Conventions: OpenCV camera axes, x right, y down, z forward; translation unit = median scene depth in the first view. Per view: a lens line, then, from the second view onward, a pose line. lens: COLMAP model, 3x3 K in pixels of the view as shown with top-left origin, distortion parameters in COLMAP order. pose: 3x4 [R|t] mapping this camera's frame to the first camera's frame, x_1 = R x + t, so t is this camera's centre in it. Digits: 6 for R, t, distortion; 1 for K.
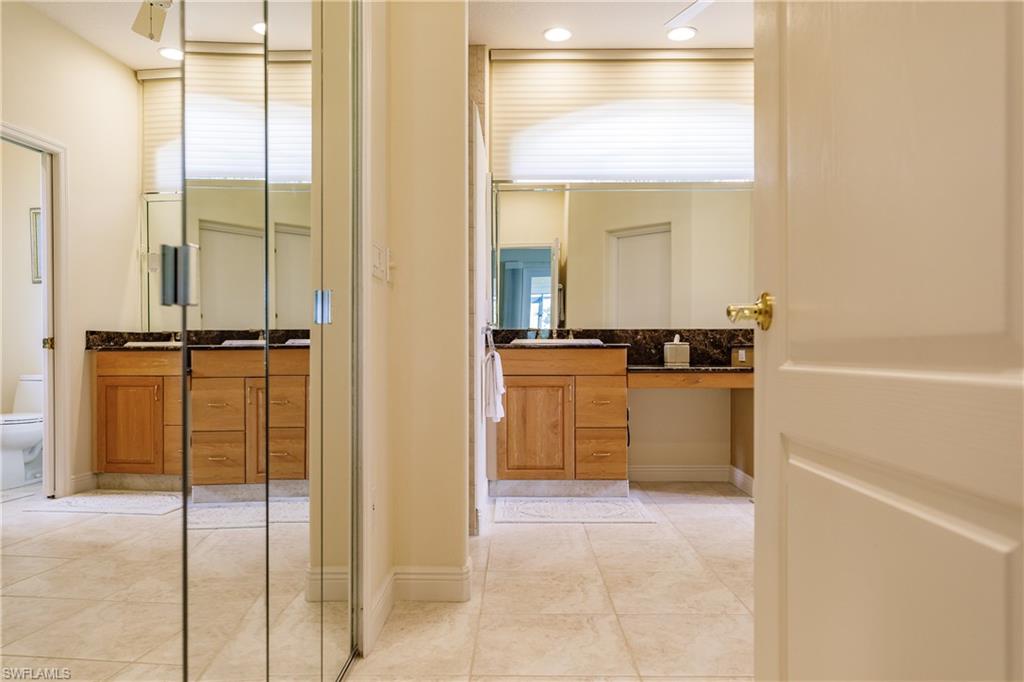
lens RADIAL K [[722.3, 0, 512.1], [0, 722.3, 340.5], [0, 0, 1]] dist [0.005290, -0.000026]
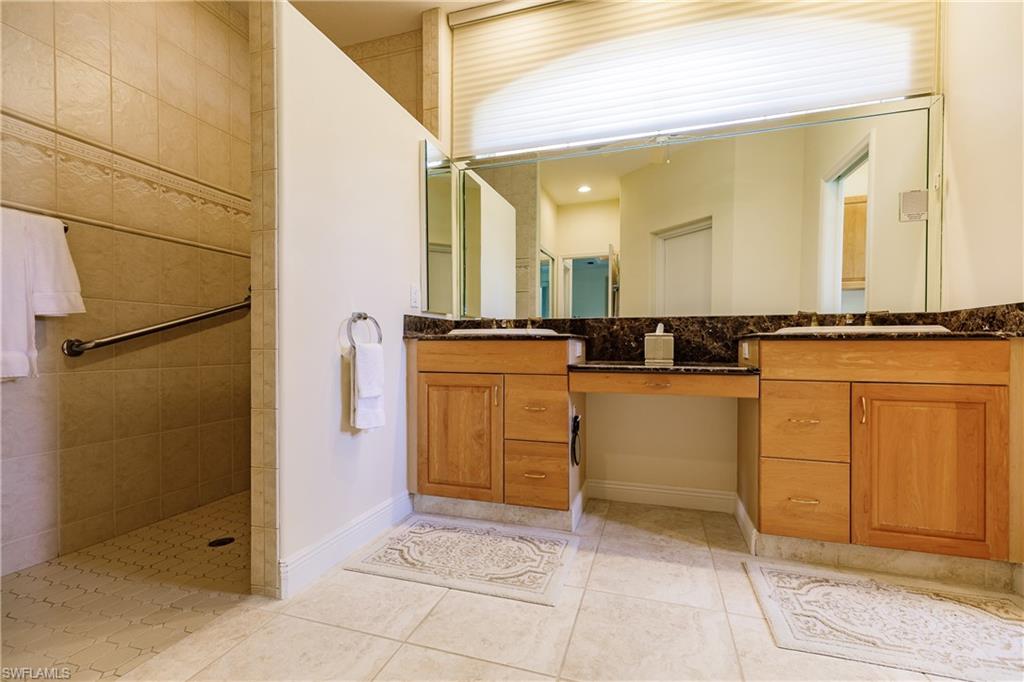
lens RADIAL K [[459.3, 0, 510.2], [0, 459.3, 348.7], [0, 0, 1]] dist [-0.000862, 0.000059]
pose [[0.951629, 0.005054, -0.307209, 0.235966], [-0.000638, 0.999895, 0.014473, 0.012643], [0.307250, -0.013577, 0.951532, 0.491765]]
